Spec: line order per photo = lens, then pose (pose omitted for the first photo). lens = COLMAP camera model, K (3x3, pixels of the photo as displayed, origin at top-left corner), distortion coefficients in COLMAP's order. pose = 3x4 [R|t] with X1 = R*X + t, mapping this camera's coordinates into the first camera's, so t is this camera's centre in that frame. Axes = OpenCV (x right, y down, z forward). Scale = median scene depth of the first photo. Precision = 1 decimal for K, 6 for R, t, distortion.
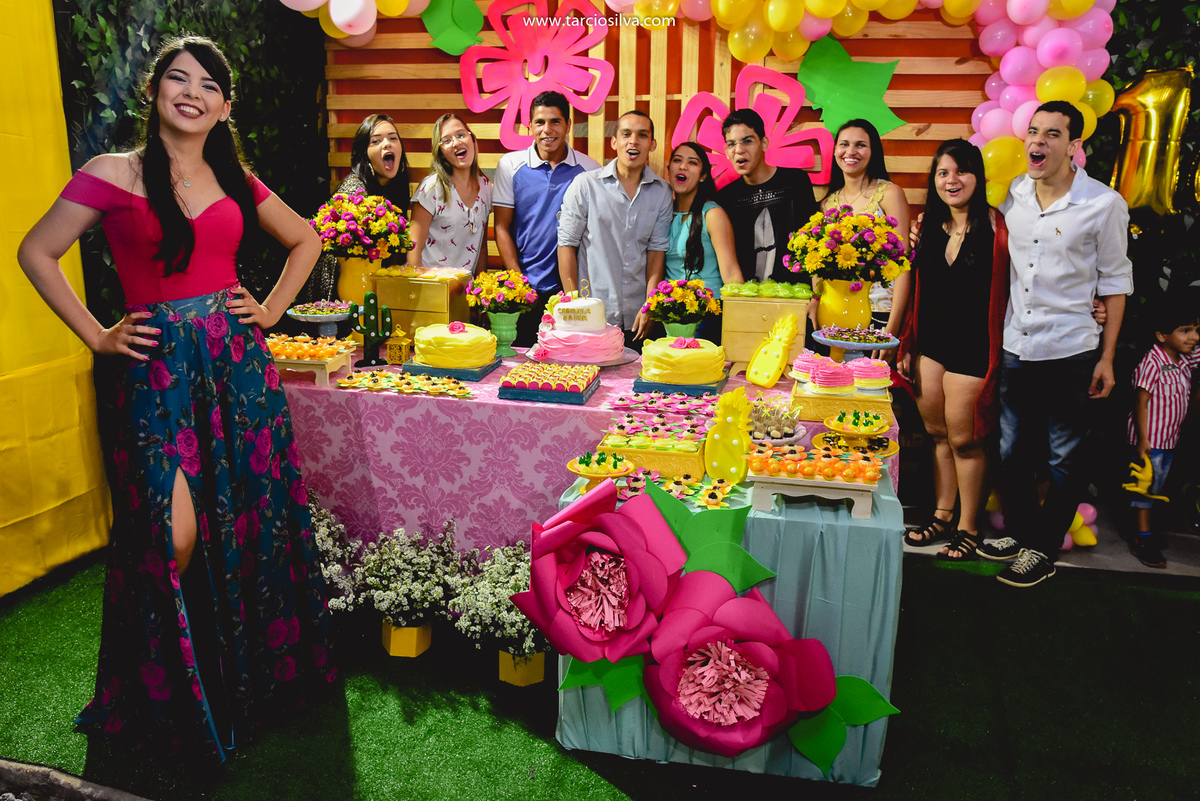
lens RADIAL K [[944.6, 0, 600.0], [0, 944.6, 400.5], [0, 0, 1]] dist [-0.102763, 0.097137]
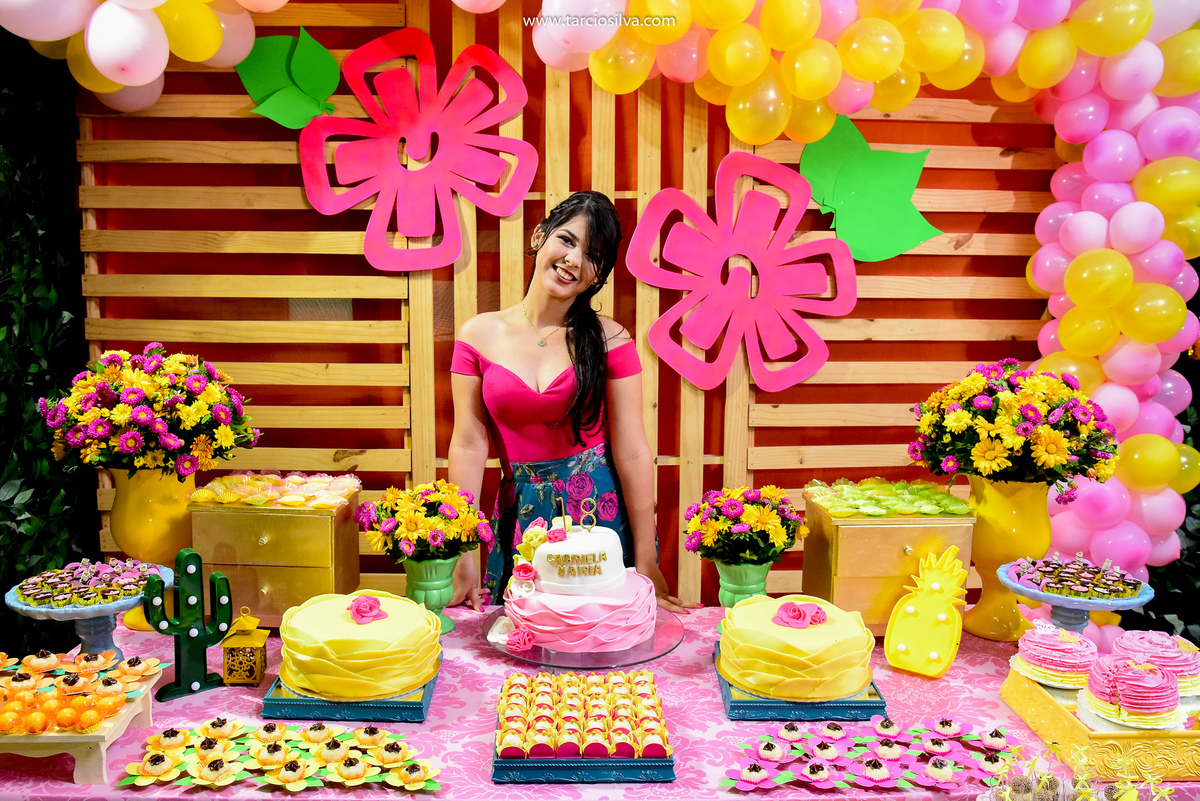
lens RADIAL K [[944.6, 0, 600.0], [0, 944.6, 400.5], [0, 0, 1]] dist [-0.102763, 0.097137]
pose [[0.970364, -0.034420, 0.239186, -0.132280], [0.062503, 0.991871, -0.110835, -0.114422], [-0.233426, 0.122500, 0.964627, 0.413251]]
